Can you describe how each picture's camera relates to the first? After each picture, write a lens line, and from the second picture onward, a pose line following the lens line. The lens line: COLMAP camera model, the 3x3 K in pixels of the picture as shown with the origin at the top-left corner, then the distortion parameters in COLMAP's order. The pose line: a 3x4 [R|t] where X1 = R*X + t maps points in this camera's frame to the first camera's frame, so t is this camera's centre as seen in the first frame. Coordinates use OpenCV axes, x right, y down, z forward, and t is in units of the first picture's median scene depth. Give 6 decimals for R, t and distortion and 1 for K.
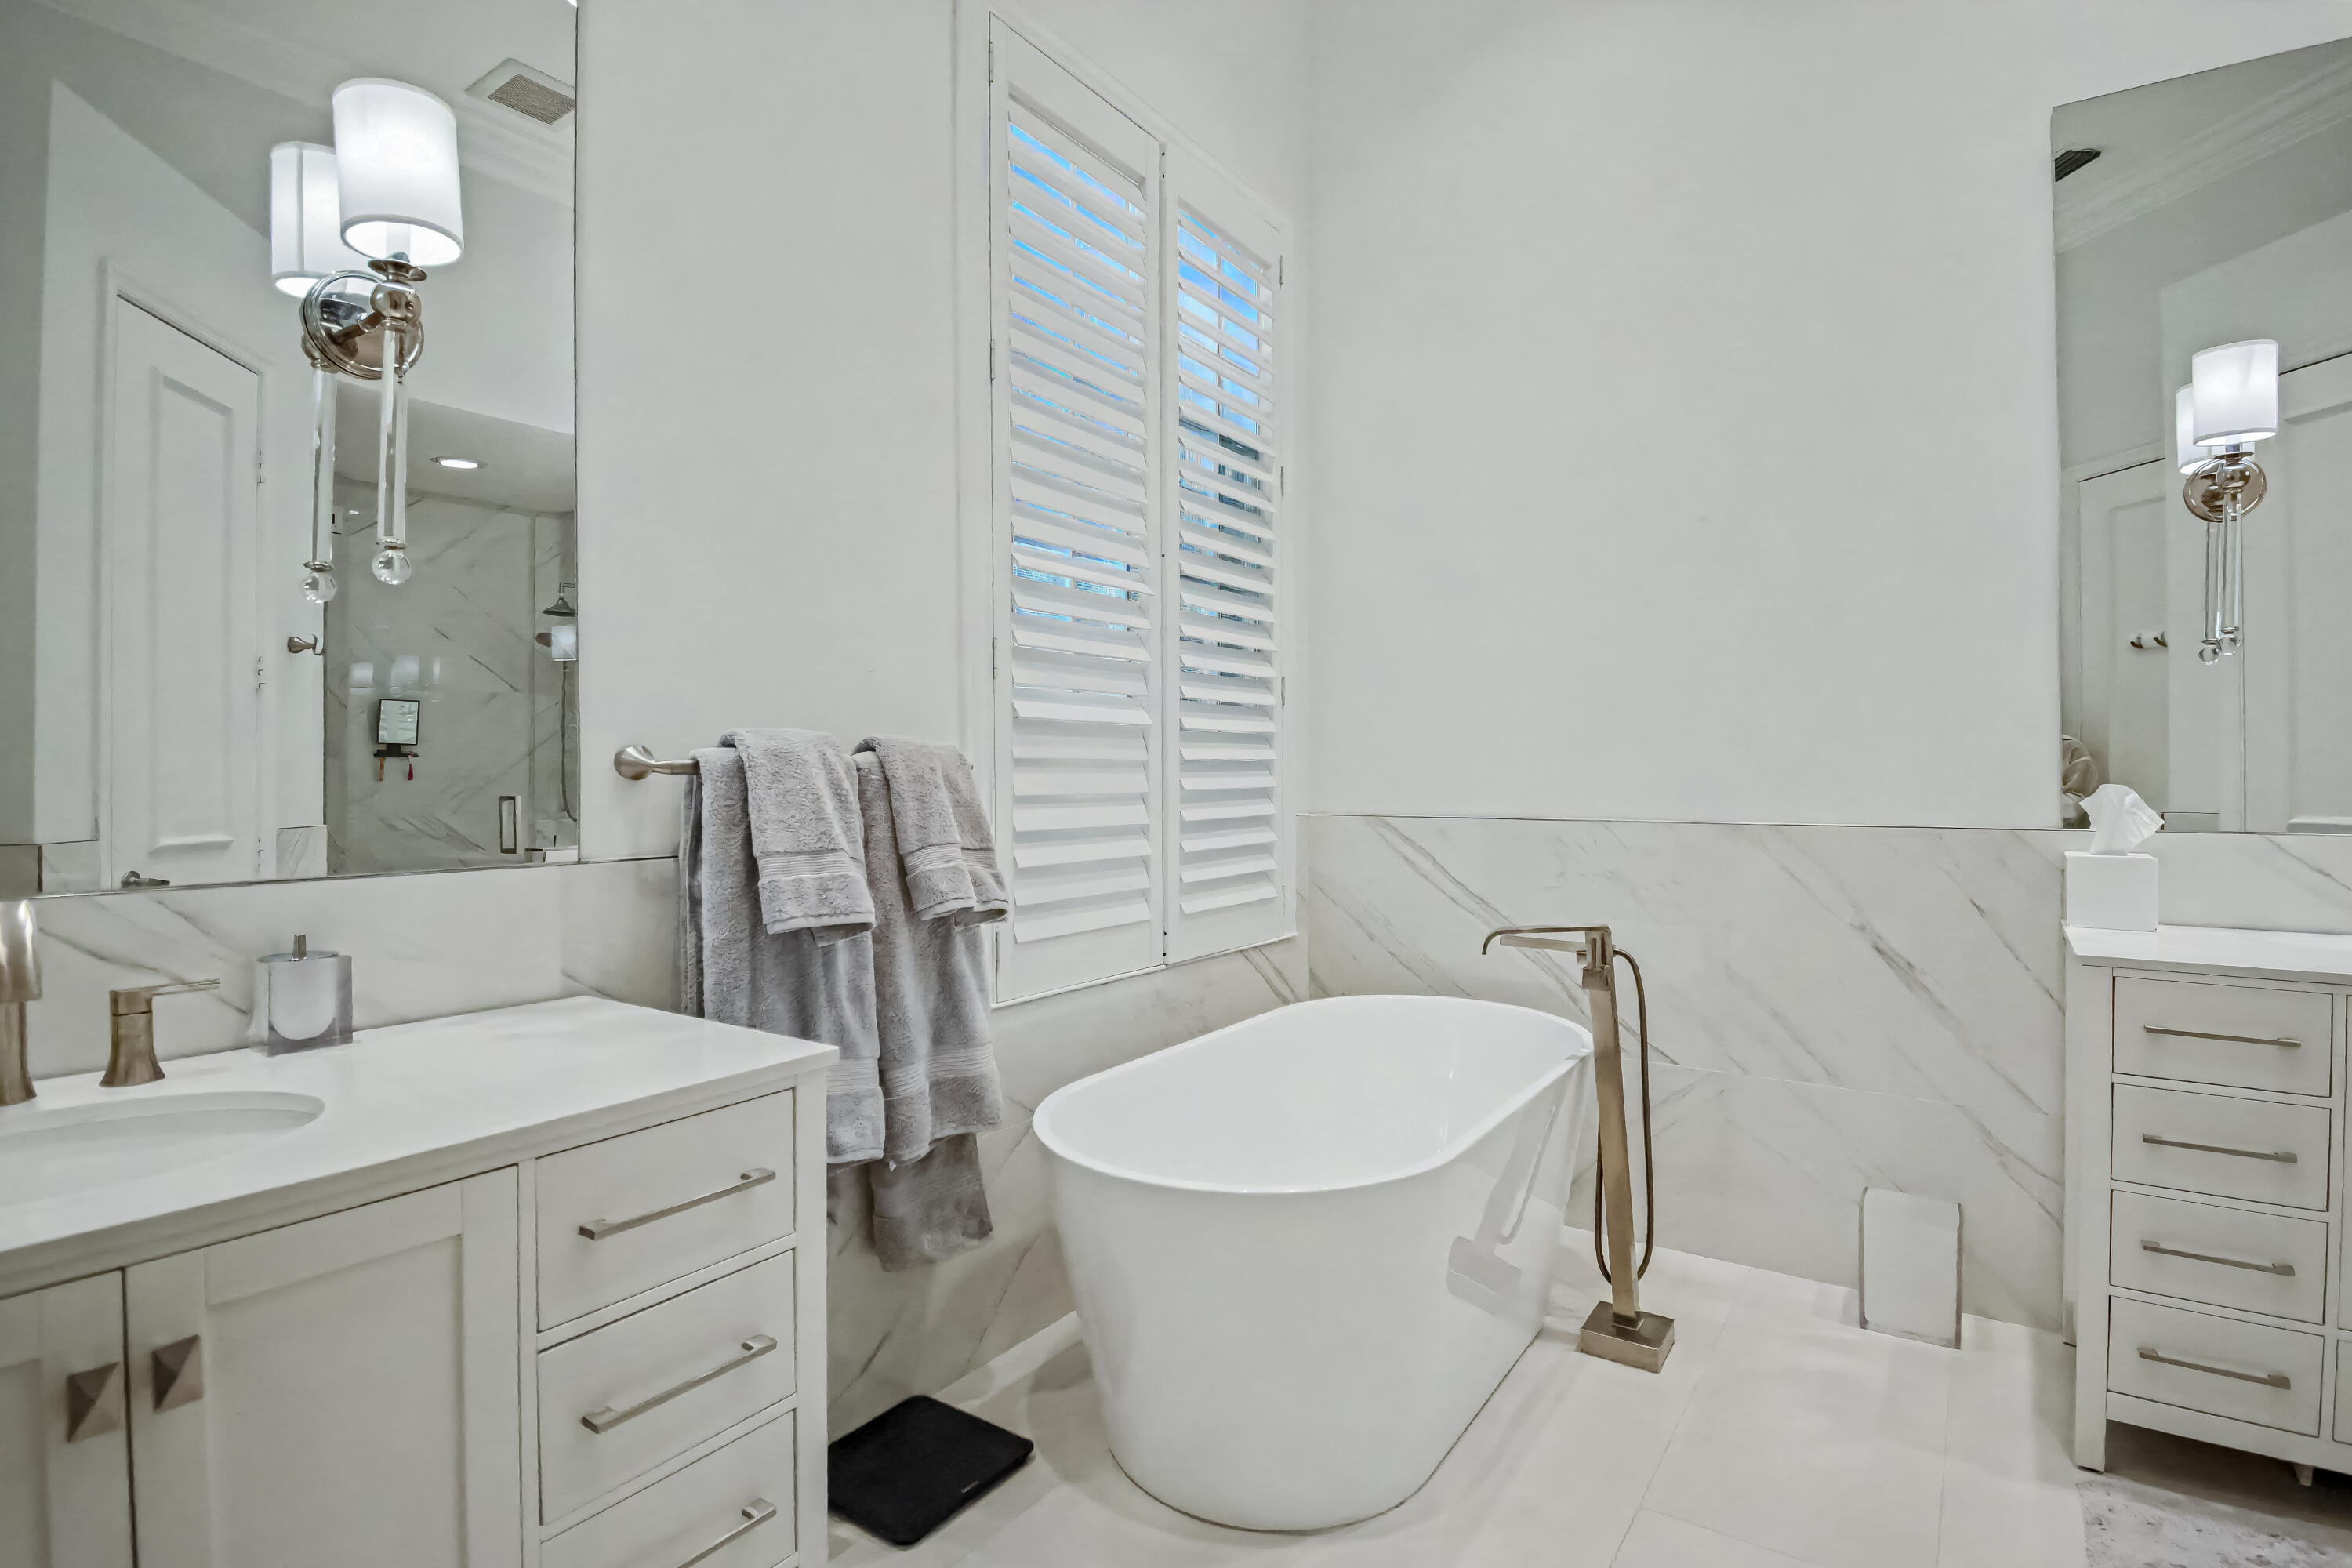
lens RADIAL K [[1139.6, 0, 1192.5], [0, 1139.6, 774.4], [0, 0, 1]] dist [-0.004881, -0.014075]
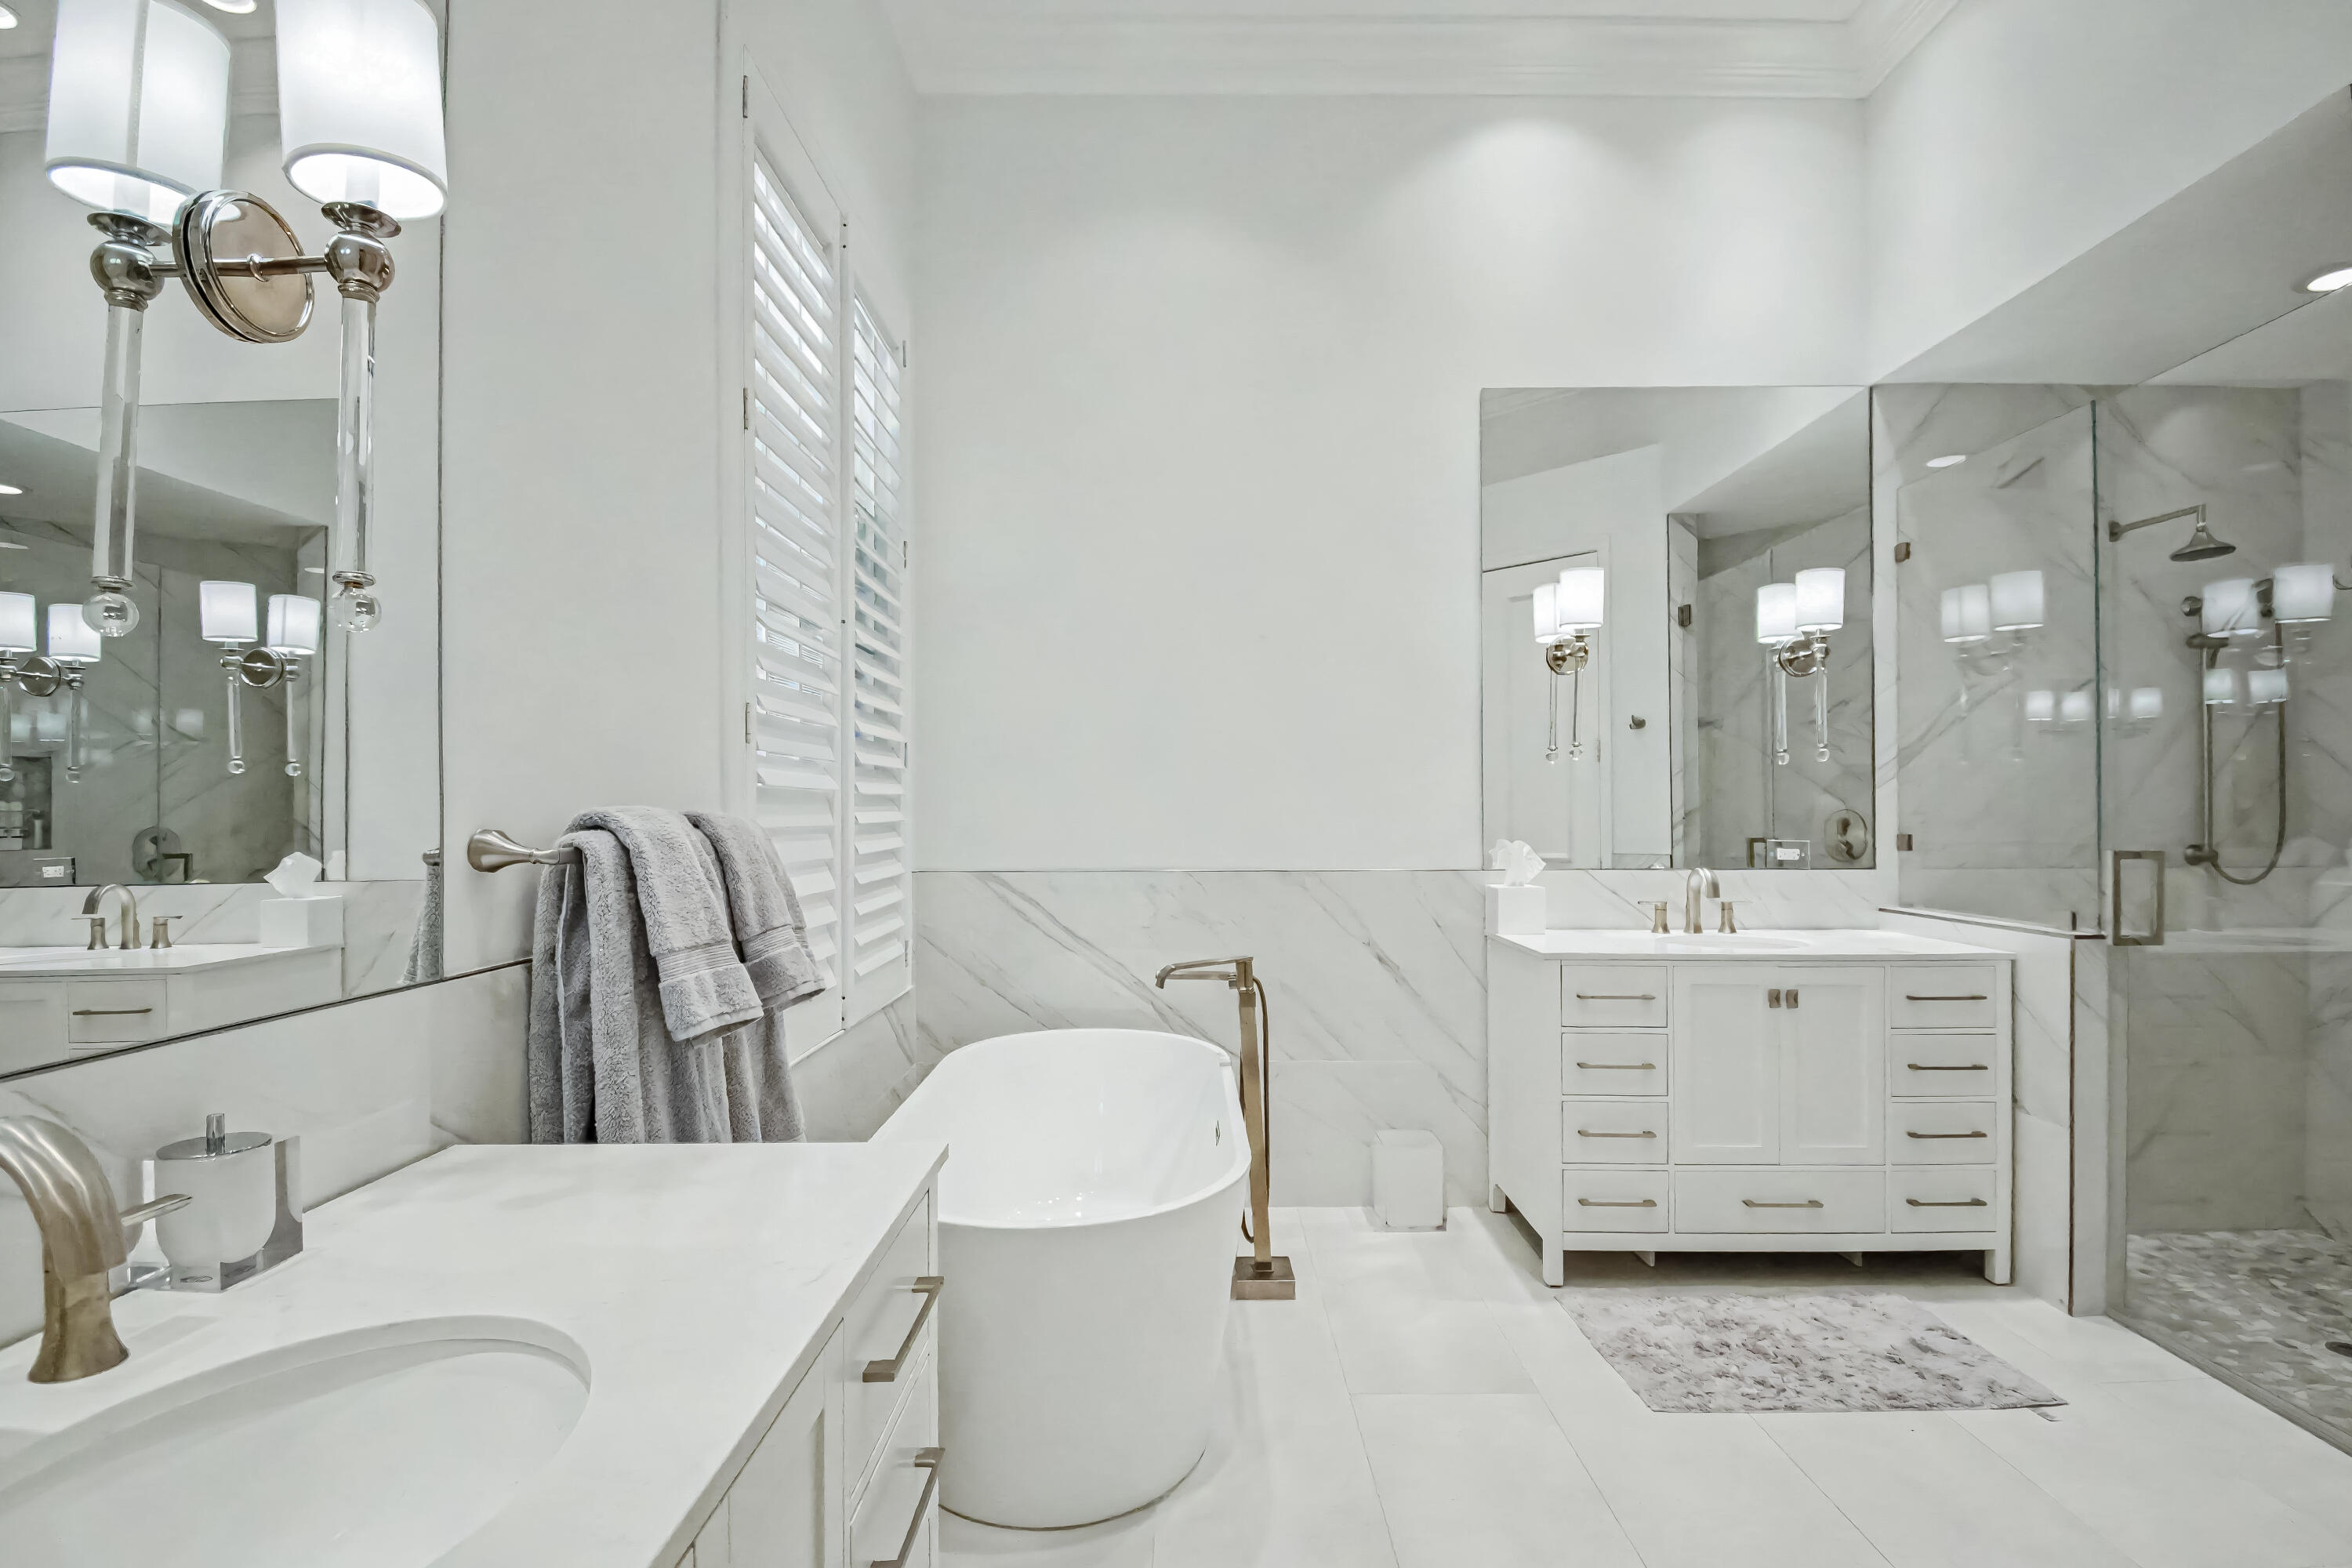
lens RADIAL K [[1064.3, 0, 1201.3], [0, 1064.3, 804.6], [0, 0, 1]] dist [0.006663, -0.014621]
pose [[0.818067, 0.004094, 0.575109, -0.455609], [0.001410, 0.999957, -0.009123, -0.032742], [-0.575121, 0.008274, 0.818026, 0.070017]]
